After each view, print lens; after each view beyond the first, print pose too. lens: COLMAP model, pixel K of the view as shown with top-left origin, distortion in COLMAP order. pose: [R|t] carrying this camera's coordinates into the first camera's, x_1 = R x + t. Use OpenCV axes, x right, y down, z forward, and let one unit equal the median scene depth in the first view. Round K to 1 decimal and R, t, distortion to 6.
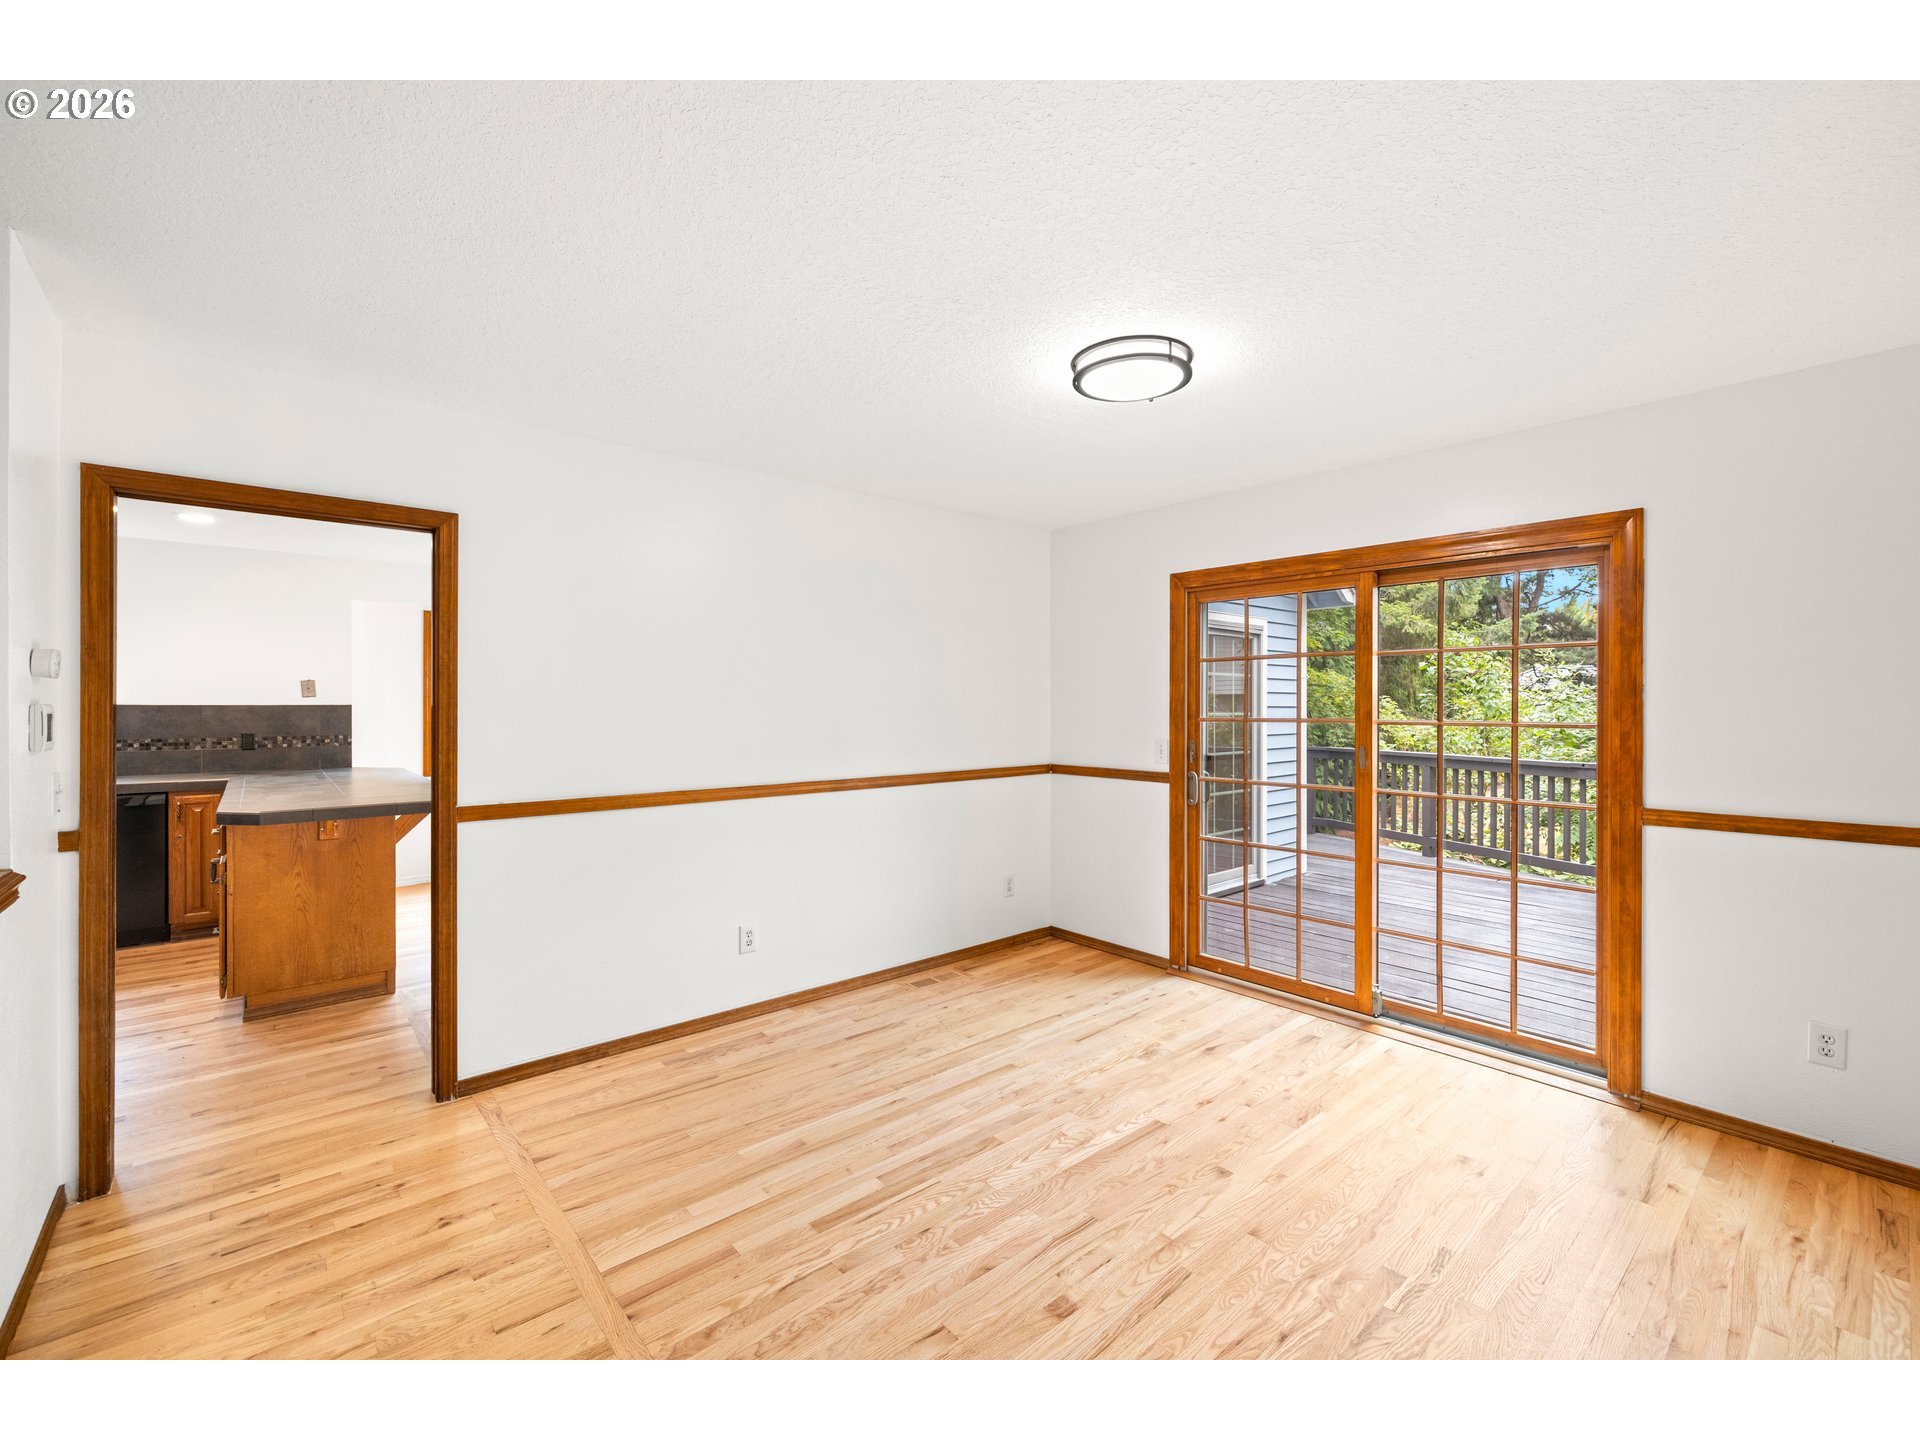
lens RADIAL K [[810.5, 0, 961.9], [0, 810.5, 696.2], [0, 0, 1]] dist [0.000829, 0.000134]
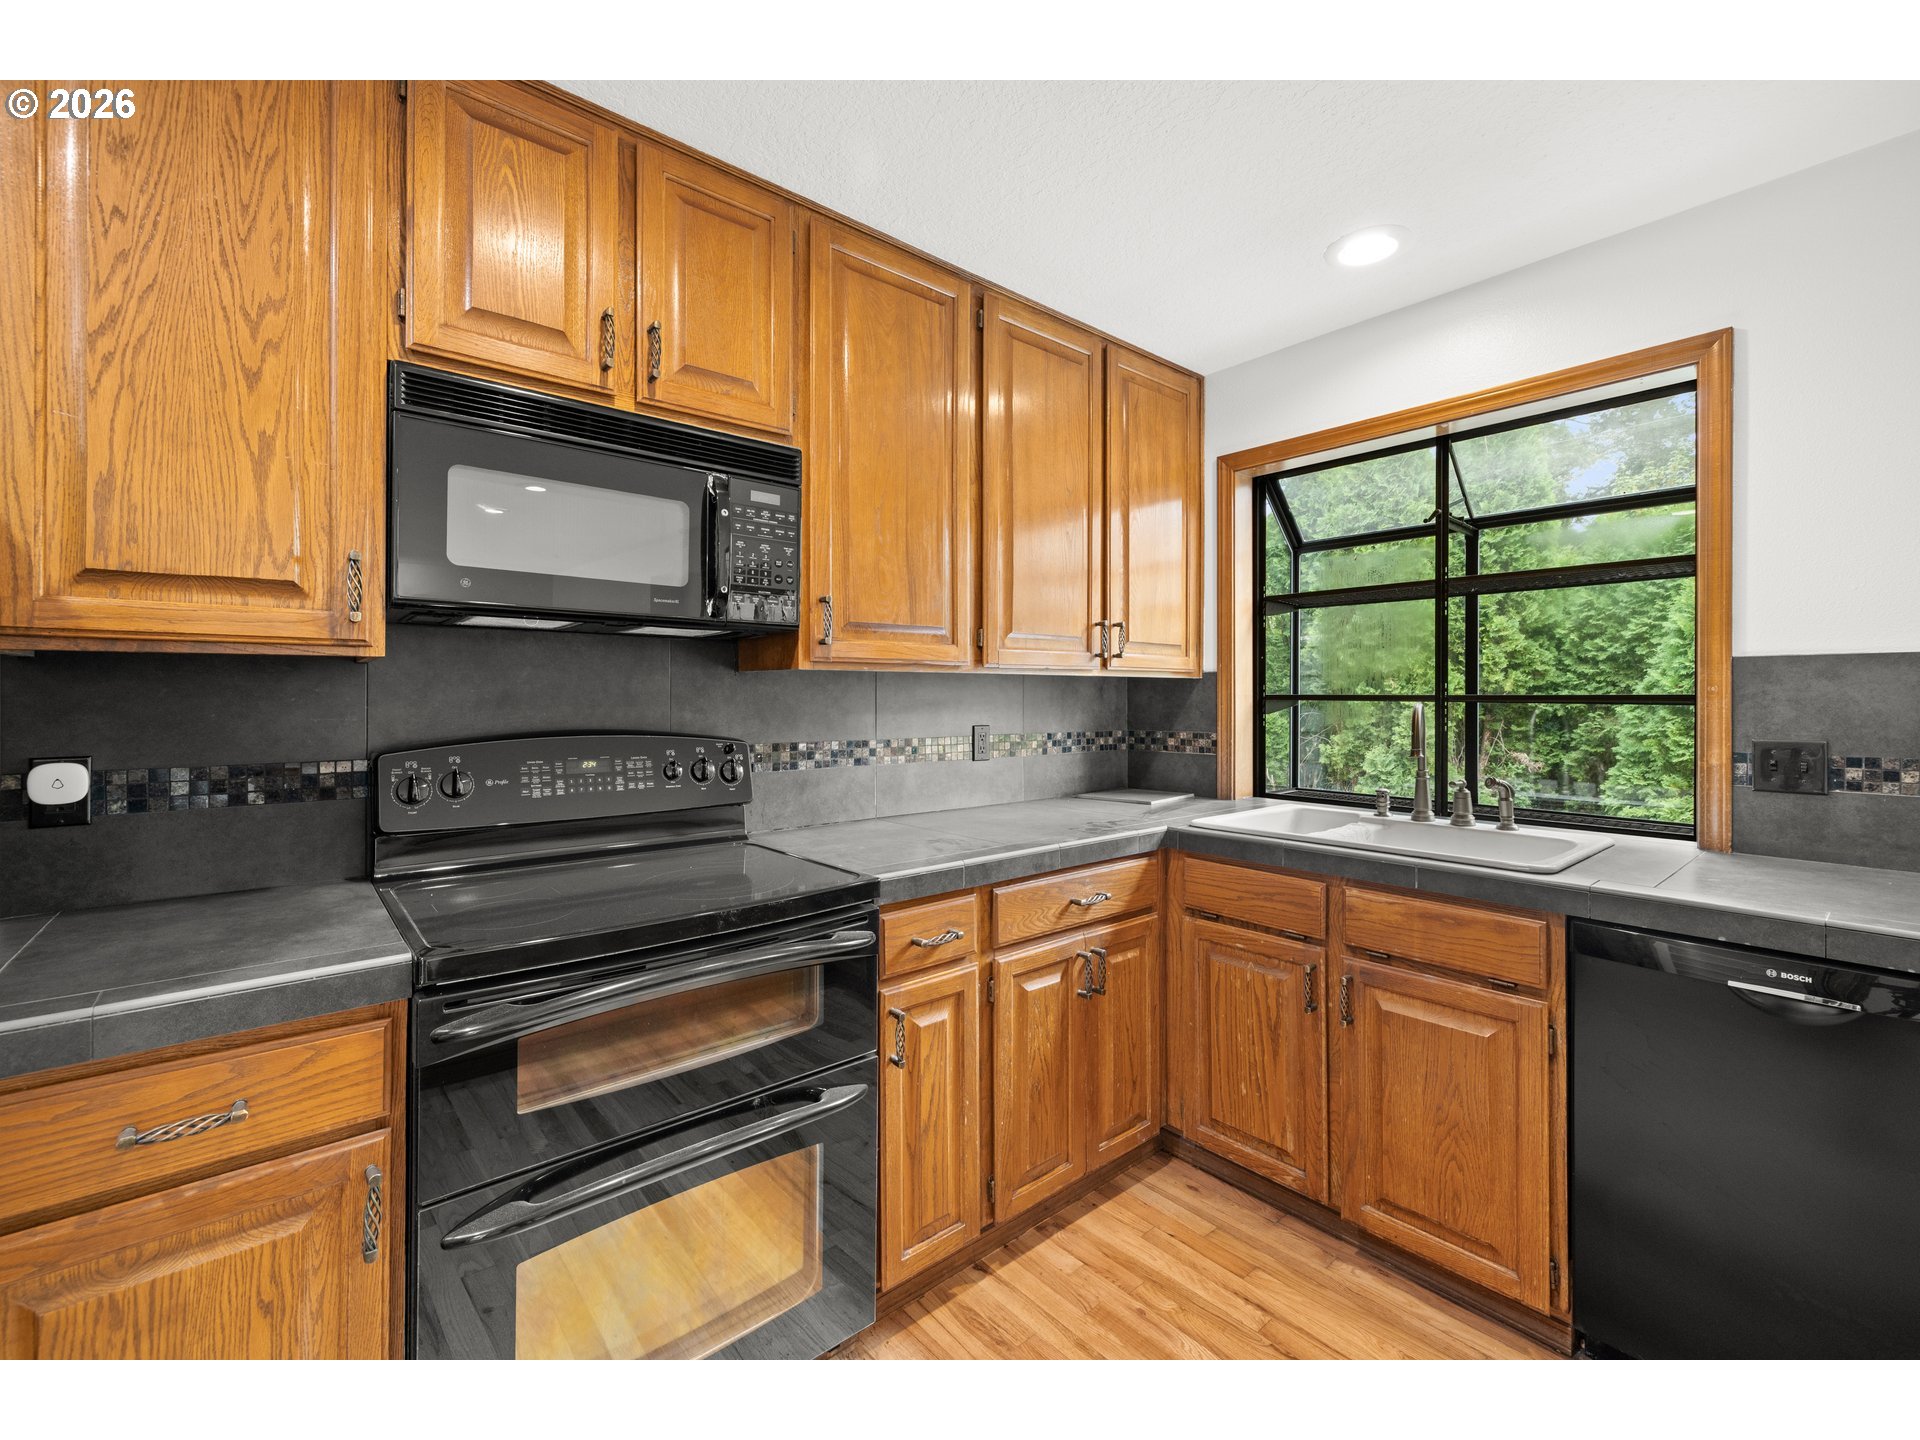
lens RADIAL K [[810.5, 0, 961.9], [0, 810.5, 696.2], [0, 0, 1]] dist [0.000829, 0.000134]
pose [[-0.004905, -0.003172, -0.999983, -0.635069], [0.009678, 0.999948, -0.003220, 0.023591], [0.999941, -0.009694, -0.004874, 0.573770]]
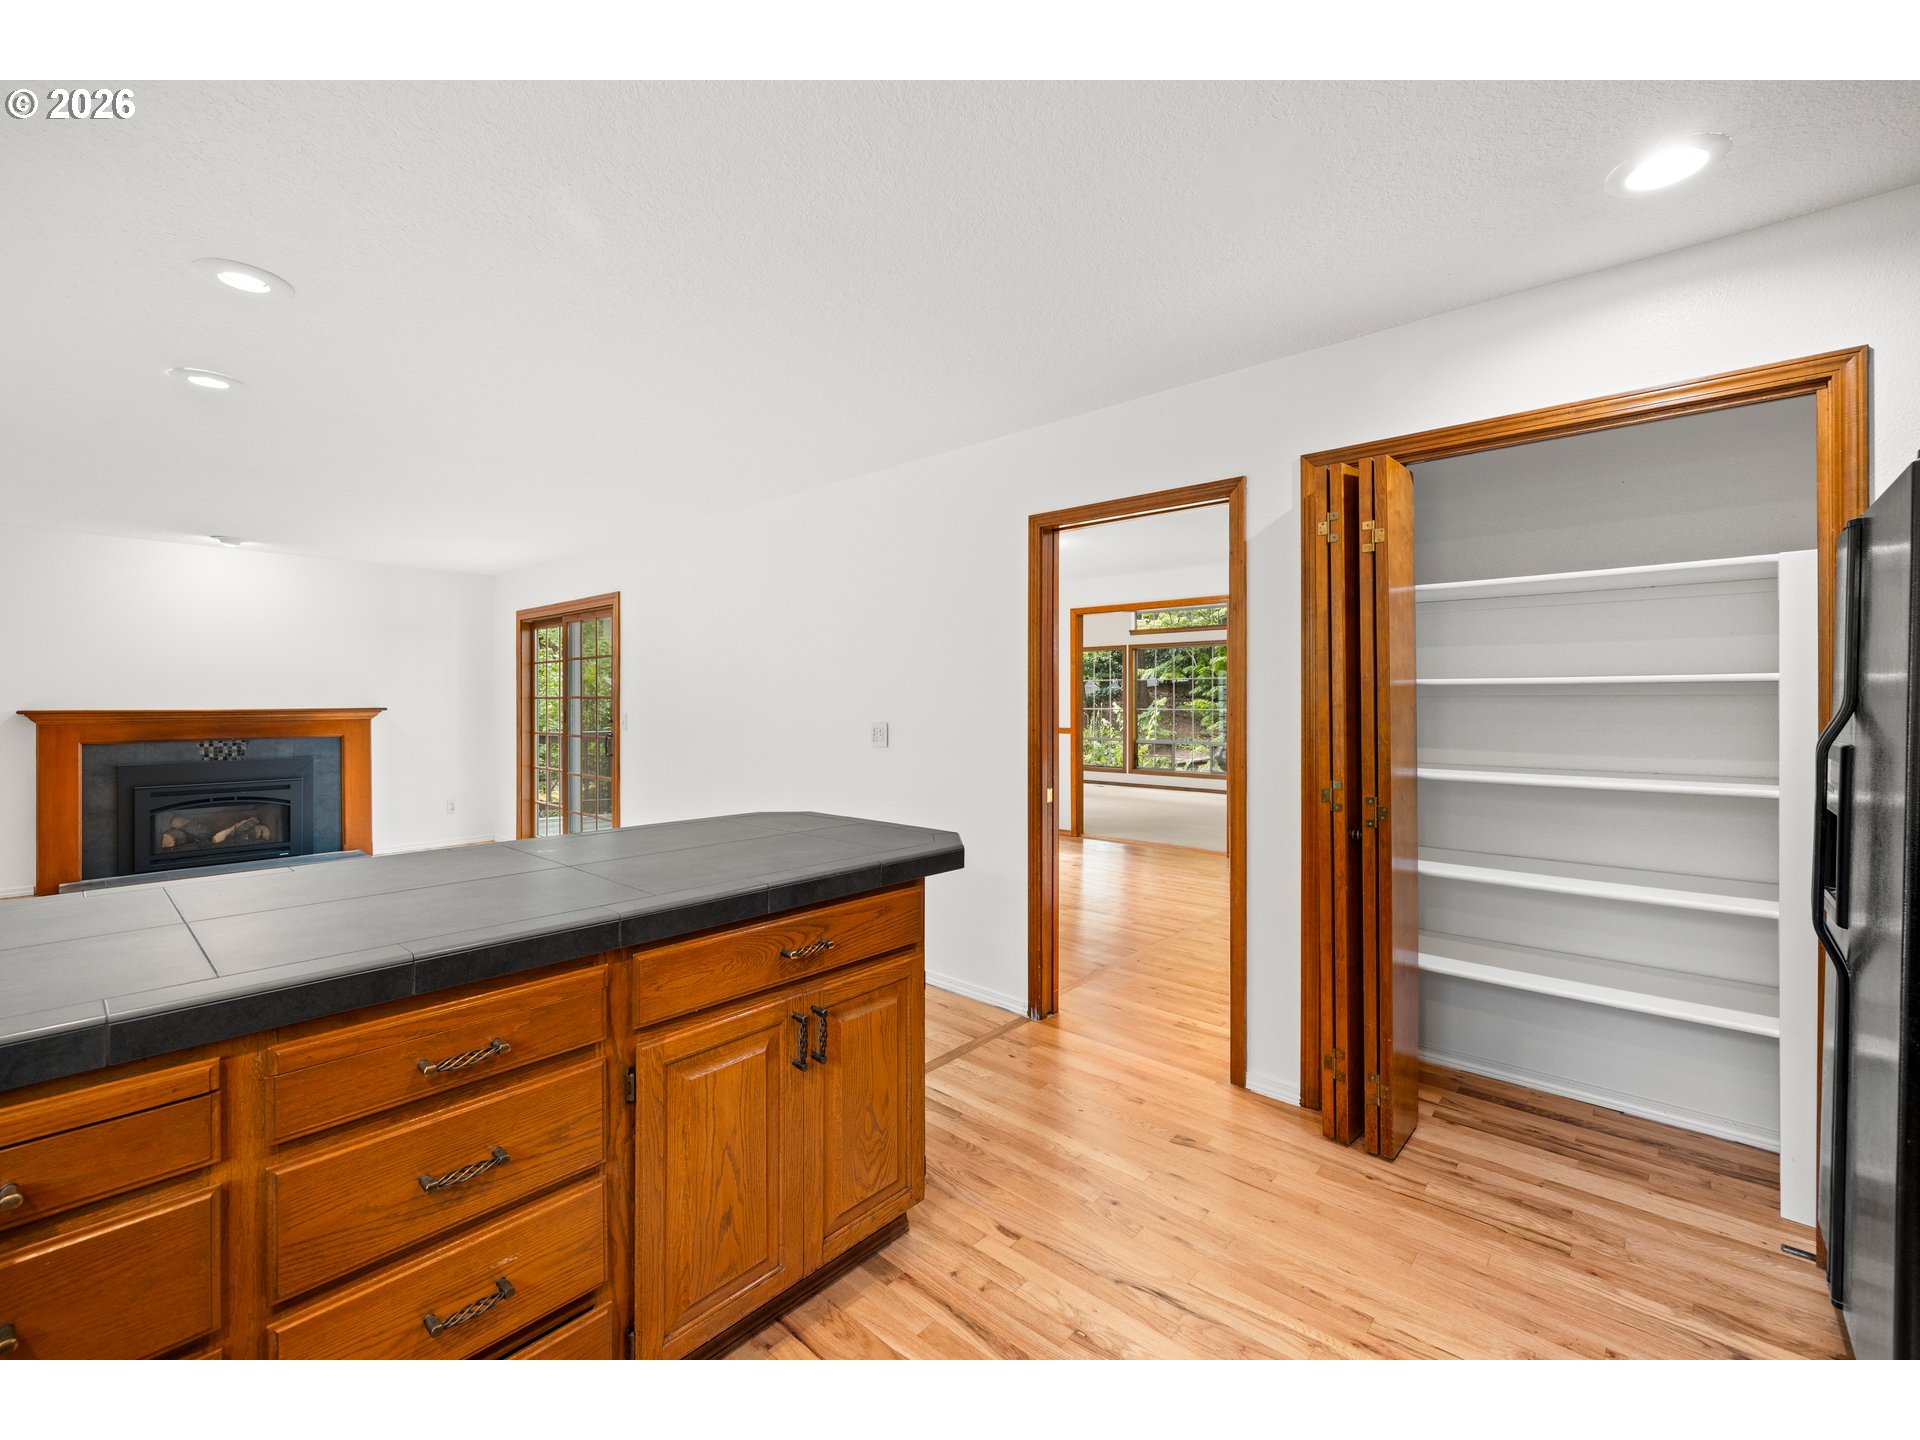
lens RADIAL K [[812.1, 0, 964.4], [0, 812.1, 701.4], [0, 0, 1]] dist [0.001686, 0.000304]
pose [[-0.133386, -0.001109, 0.991064, -0.930901], [-0.009880, 0.999951, -0.000211, 0.022123], [-0.991015, -0.009820, -0.133391, 0.666832]]
